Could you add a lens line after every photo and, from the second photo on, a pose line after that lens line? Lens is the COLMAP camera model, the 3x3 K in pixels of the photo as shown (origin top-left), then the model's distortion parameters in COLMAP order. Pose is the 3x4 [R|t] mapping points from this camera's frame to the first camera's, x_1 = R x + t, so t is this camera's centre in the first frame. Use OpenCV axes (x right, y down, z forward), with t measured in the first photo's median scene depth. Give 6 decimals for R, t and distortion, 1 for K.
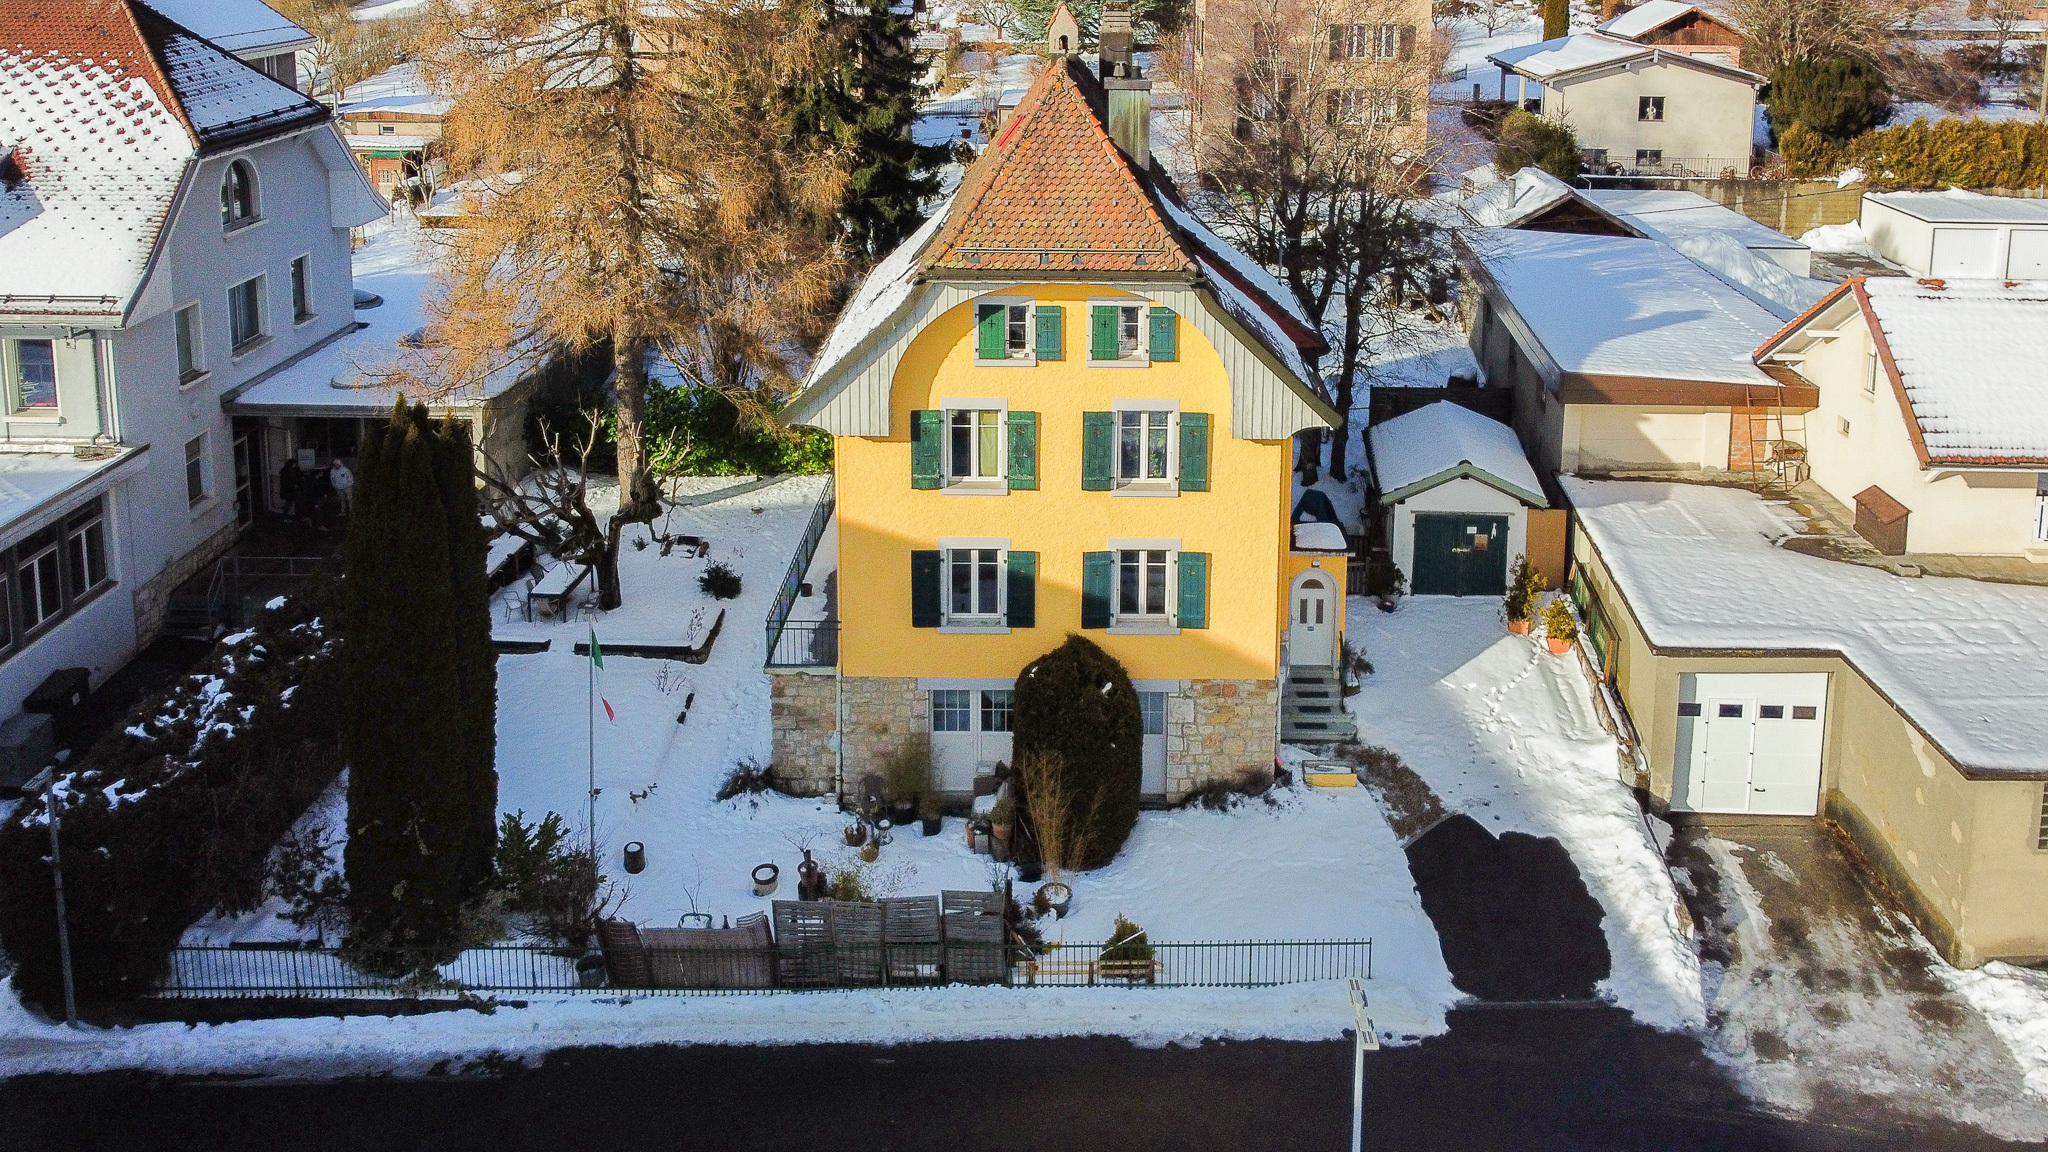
lens RADIAL K [[1567.0, 0, 1025.2], [0, 1567.0, 502.3], [0, 0, 1]] dist [0.002548, -0.000446]
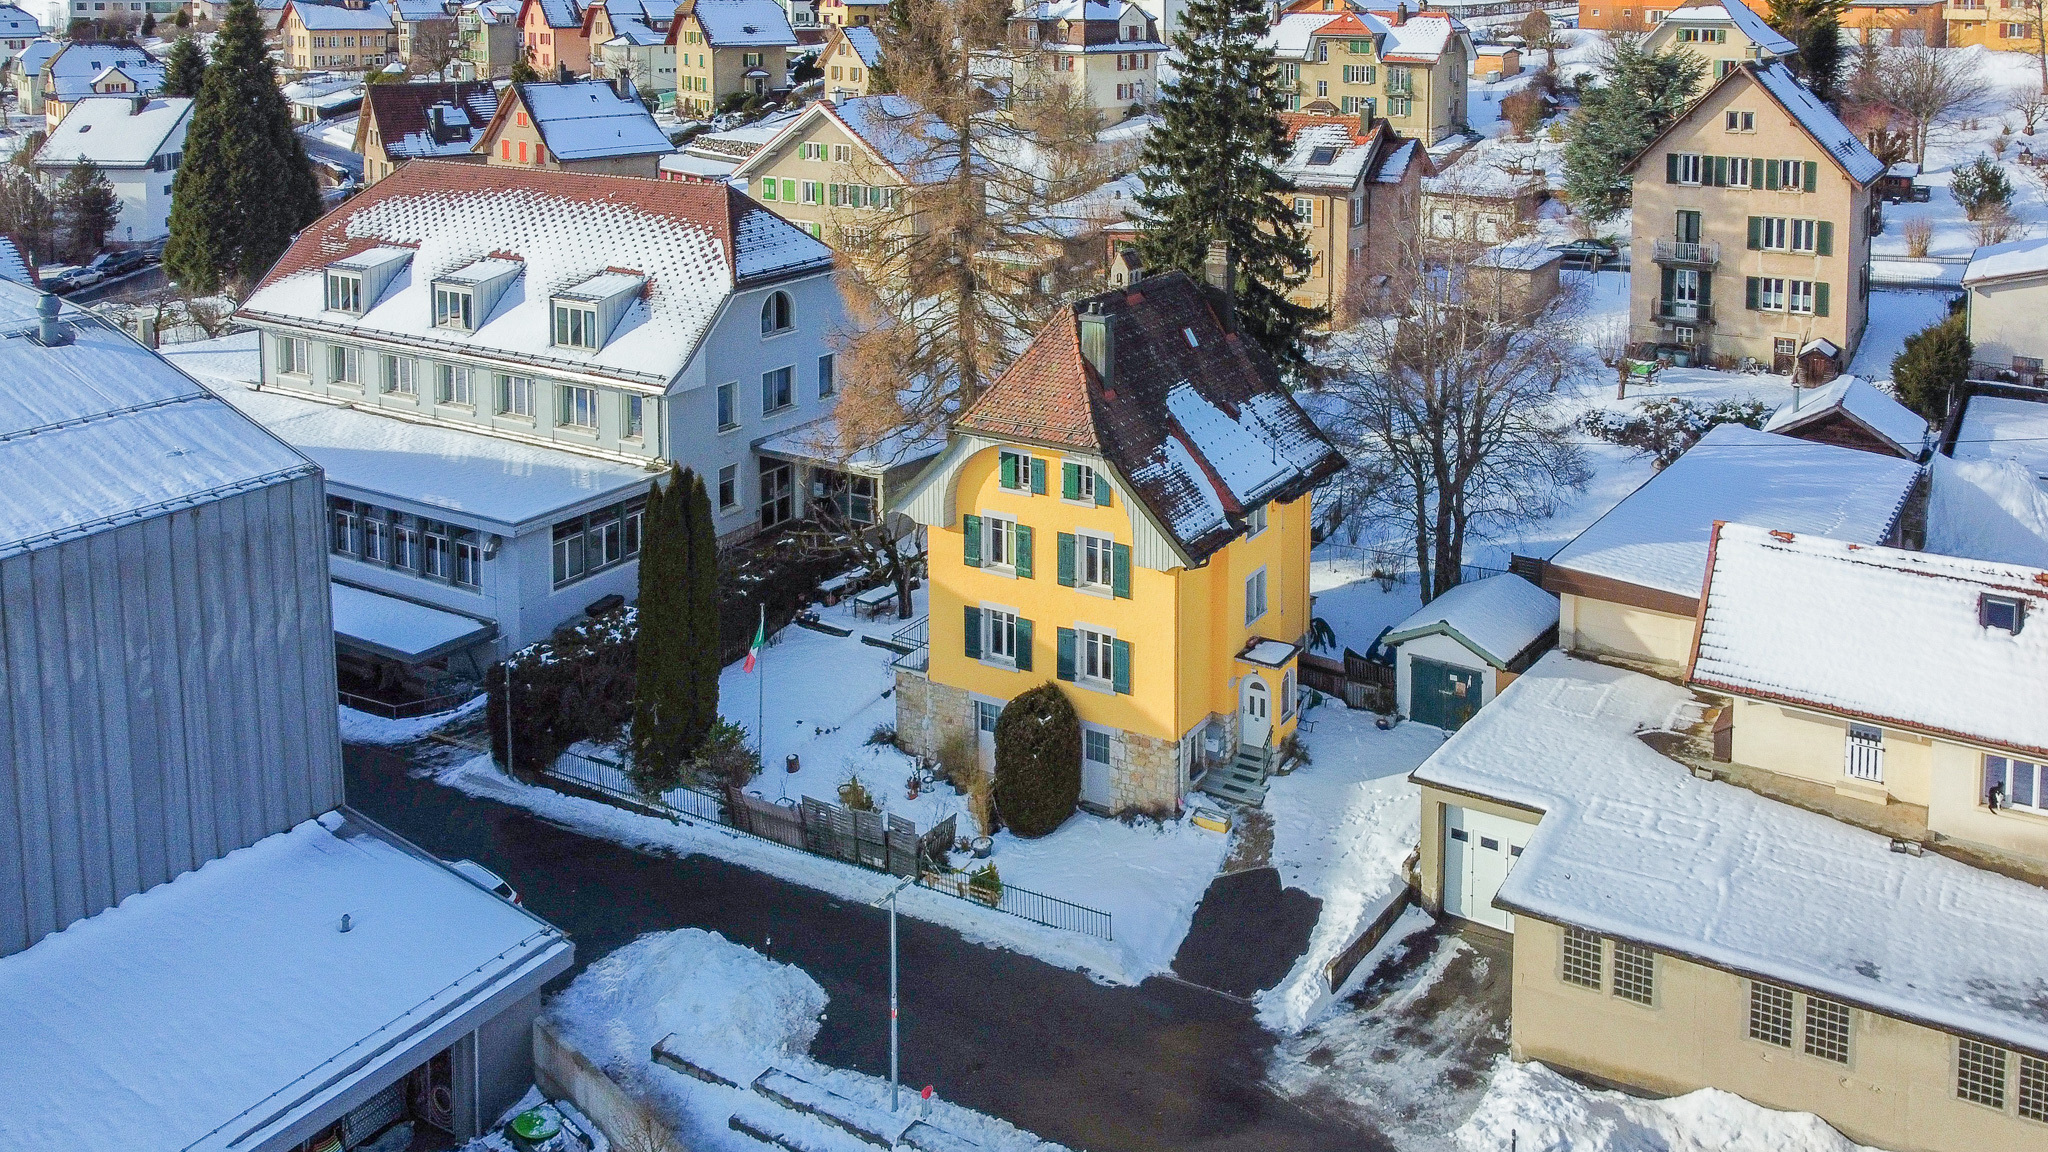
lens RADIAL K [[1511.1, 0, 1024.0], [0, 1511.1, 576.0], [0, 0, 1]] dist [0.023755, -0.000207]
pose [[0.863429, 0.166167, -0.476318, 0.667088], [-0.164772, 0.985303, 0.045044, -0.072337], [0.476802, 0.039592, 0.878119, -0.257980]]
